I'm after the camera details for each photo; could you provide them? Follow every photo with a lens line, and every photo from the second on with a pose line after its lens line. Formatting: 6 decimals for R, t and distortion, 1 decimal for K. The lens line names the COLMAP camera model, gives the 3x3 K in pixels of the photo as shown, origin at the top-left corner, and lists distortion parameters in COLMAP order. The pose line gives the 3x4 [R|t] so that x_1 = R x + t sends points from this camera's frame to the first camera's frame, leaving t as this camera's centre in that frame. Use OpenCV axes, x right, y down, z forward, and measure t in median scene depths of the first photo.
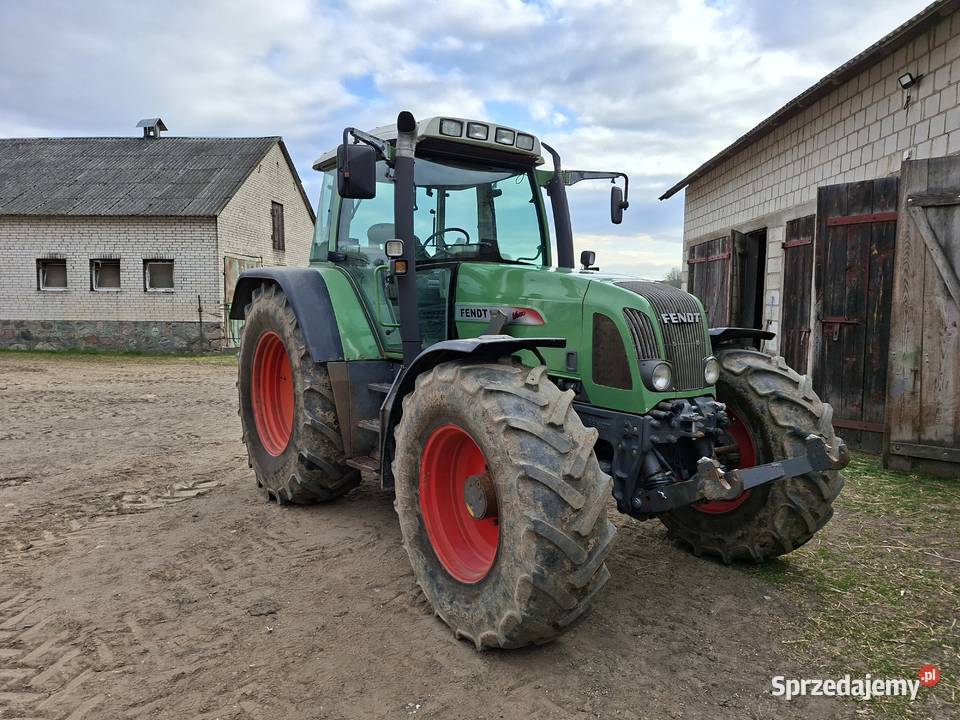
lens RADIAL K [[679.0, 0, 475.8], [0, 679.0, 359.3], [0, 0, 1]] dist [0.008444, -0.005093]
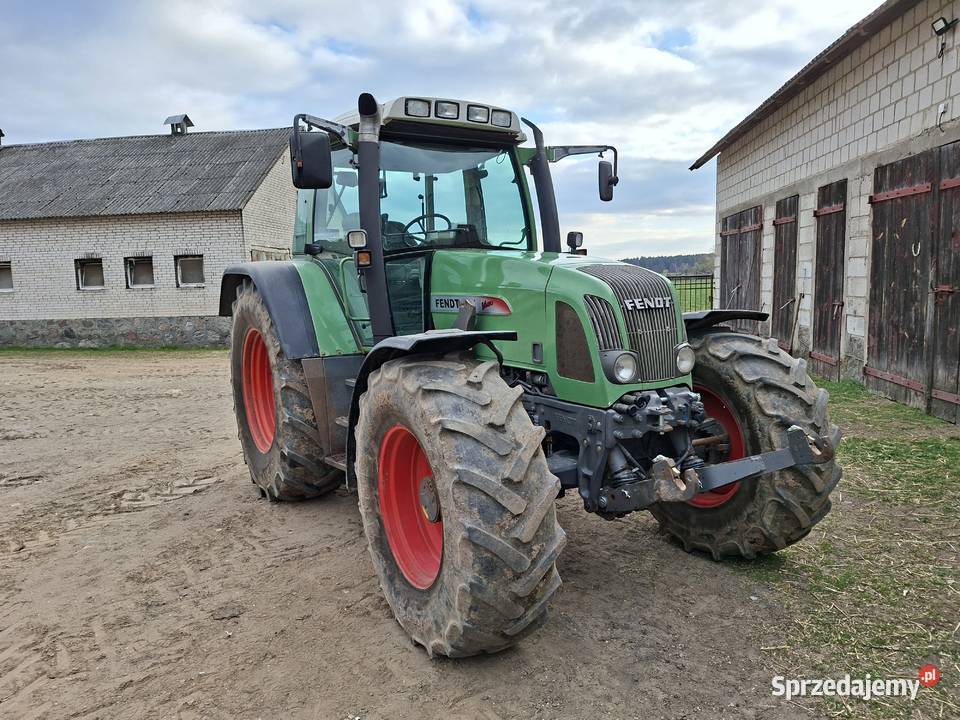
lens RADIAL K [[677.7, 0, 468.3], [0, 677.7, 372.6], [0, 0, 1]] dist [0.009074, -0.006154]
pose [[0.996617, -0.028289, -0.077167, 0.103800], [0.031796, 0.998499, 0.044601, -0.012592], [0.075790, -0.046904, 0.996020, 0.046651]]
